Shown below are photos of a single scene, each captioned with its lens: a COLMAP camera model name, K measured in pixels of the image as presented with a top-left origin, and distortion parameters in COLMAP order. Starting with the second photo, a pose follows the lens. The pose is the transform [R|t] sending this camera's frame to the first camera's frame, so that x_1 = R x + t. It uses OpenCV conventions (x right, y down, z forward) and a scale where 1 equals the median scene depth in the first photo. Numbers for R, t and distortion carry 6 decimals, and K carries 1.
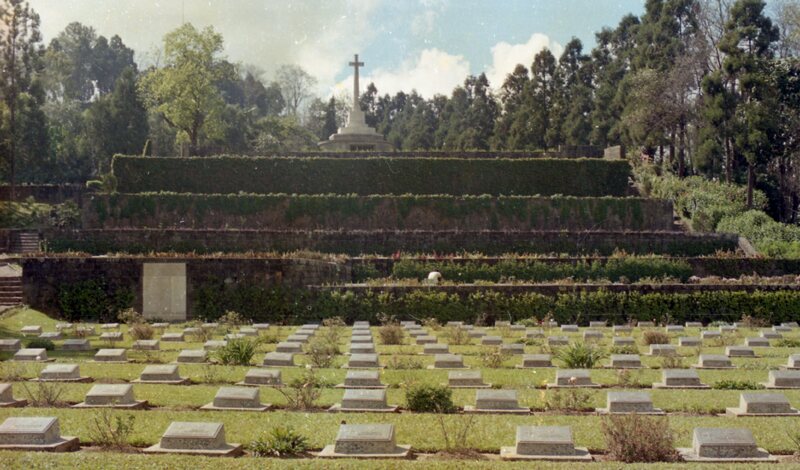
lens RADIAL K [[1181.6, 0, 400.0], [0, 1181.6, 235.0], [0, 0, 1]] dist [-0.090999, -0.038762]
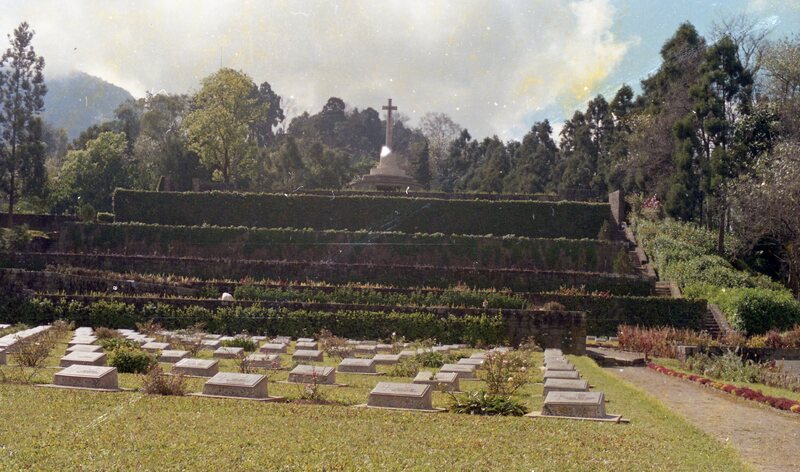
lens RADIAL K [[1181.3, 0, 400.0], [0, 1181.3, 236.0], [0, 0, 1]] dist [-0.101801, 0.072745]
pose [[0.985441, 0.025578, -0.168082, 0.408909], [-0.032478, 0.998733, -0.038432, 0.017280], [0.166886, 0.043332, 0.985024, -0.033473]]
